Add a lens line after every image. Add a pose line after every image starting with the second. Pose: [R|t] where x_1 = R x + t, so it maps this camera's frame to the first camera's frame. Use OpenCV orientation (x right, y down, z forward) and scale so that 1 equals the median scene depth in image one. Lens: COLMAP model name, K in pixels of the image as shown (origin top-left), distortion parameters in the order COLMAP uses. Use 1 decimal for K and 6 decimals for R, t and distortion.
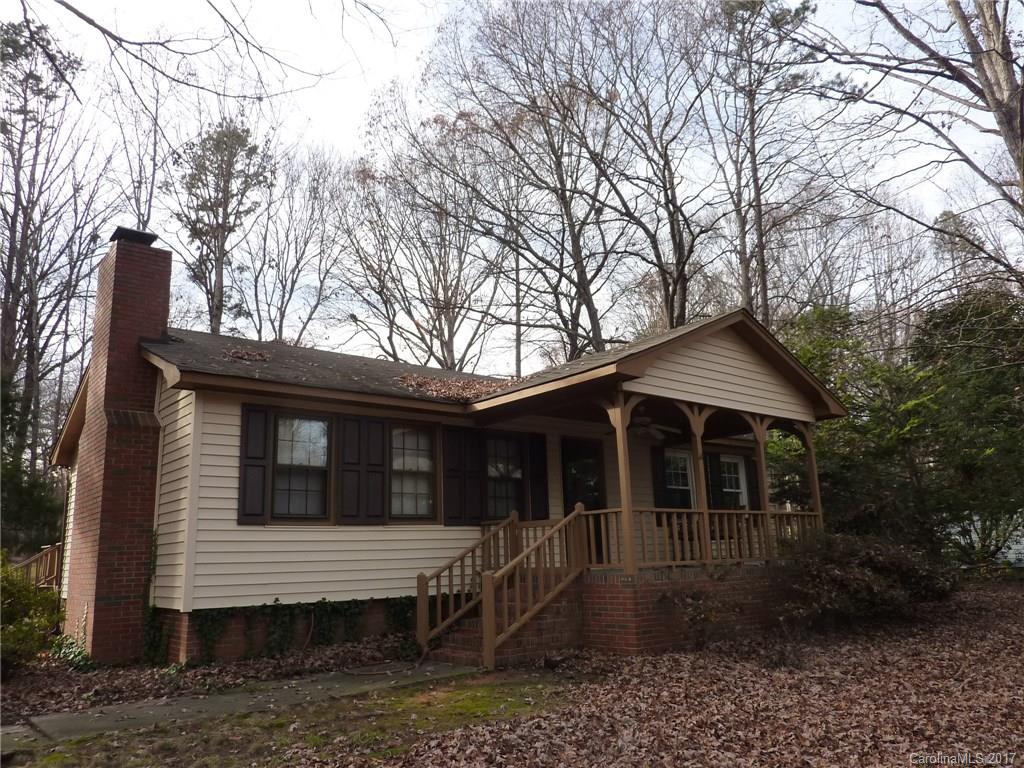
lens RADIAL K [[763.2, 0, 517.5], [0, 763.2, 383.1], [0, 0, 1]] dist [-0.025063, -0.003400]
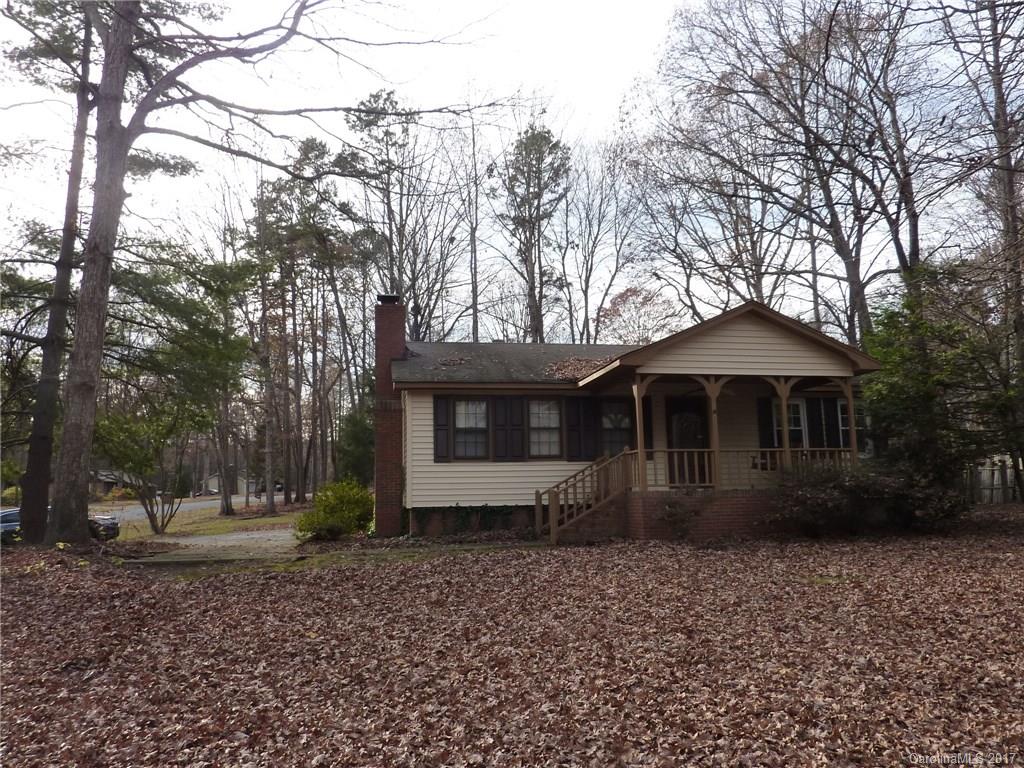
lens RADIAL K [[763.2, 0, 517.5], [0, 763.2, 383.1], [0, 0, 1]] dist [-0.025063, -0.003400]
pose [[0.876505, -0.057530, -0.477943, 0.594771], [0.098319, 0.993299, 0.060747, -0.080610], [0.471246, -0.100236, 0.876288, -0.418152]]
